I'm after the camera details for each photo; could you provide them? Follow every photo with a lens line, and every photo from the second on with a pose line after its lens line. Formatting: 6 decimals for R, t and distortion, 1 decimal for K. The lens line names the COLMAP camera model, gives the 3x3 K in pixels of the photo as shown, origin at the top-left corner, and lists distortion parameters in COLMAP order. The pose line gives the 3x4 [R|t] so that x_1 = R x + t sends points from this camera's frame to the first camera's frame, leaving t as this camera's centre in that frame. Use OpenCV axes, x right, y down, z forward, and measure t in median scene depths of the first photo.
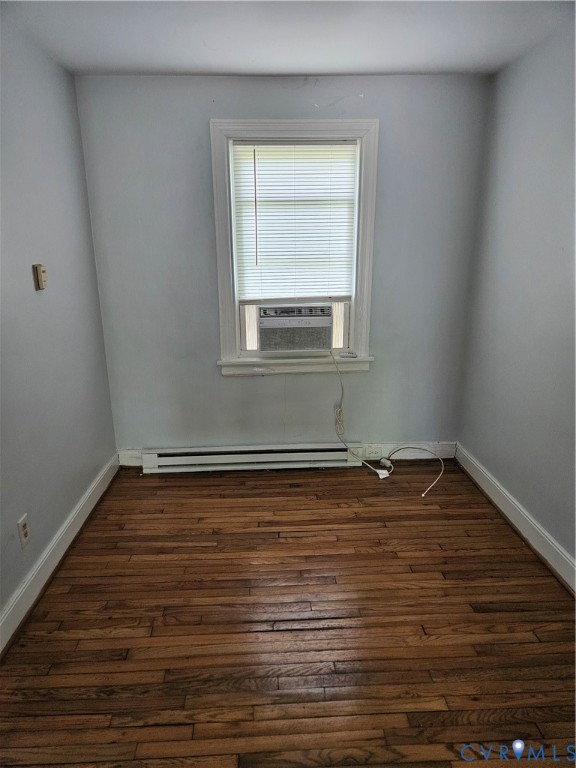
lens RADIAL K [[509.5, 0, 285.7], [0, 509.5, 384.1], [0, 0, 1]] dist [0.060546, 0.000463]
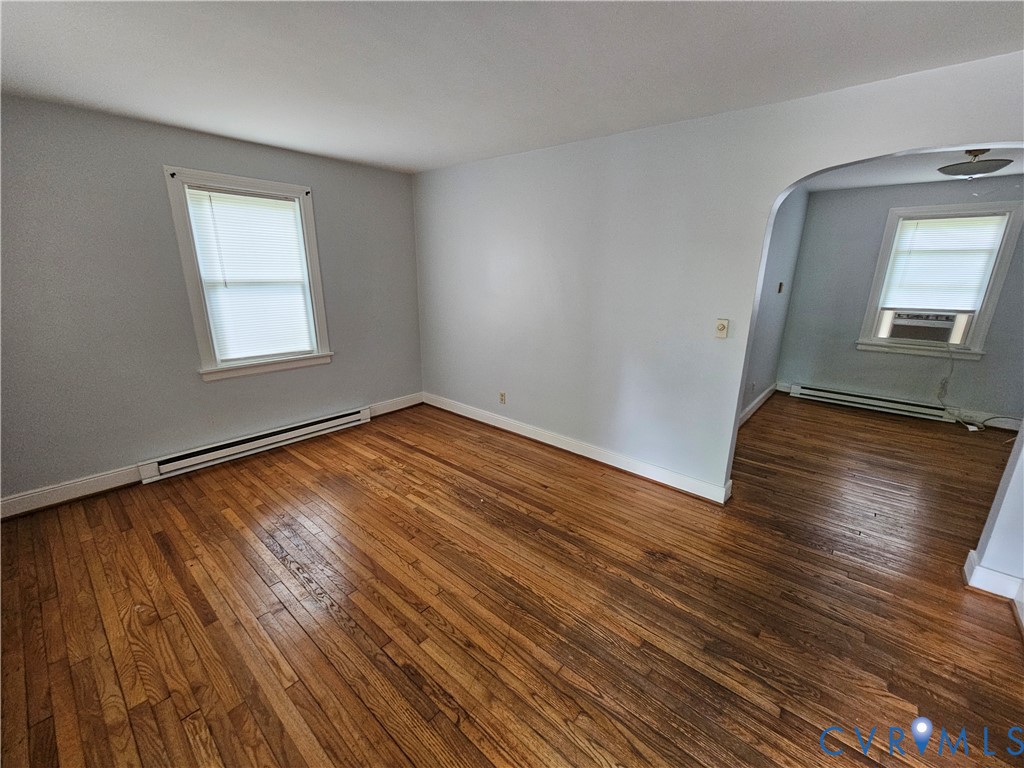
lens RADIAL K [[425.0, 0, 516.3], [0, 425.0, 389.1], [0, 0, 1]] dist [0.000669, 0.001002]
pose [[0.729556, 0.203738, -0.652870, 0.003573], [-0.199111, 0.976520, 0.082240, 0.232559], [0.654296, 0.069995, 0.752992, -0.868552]]
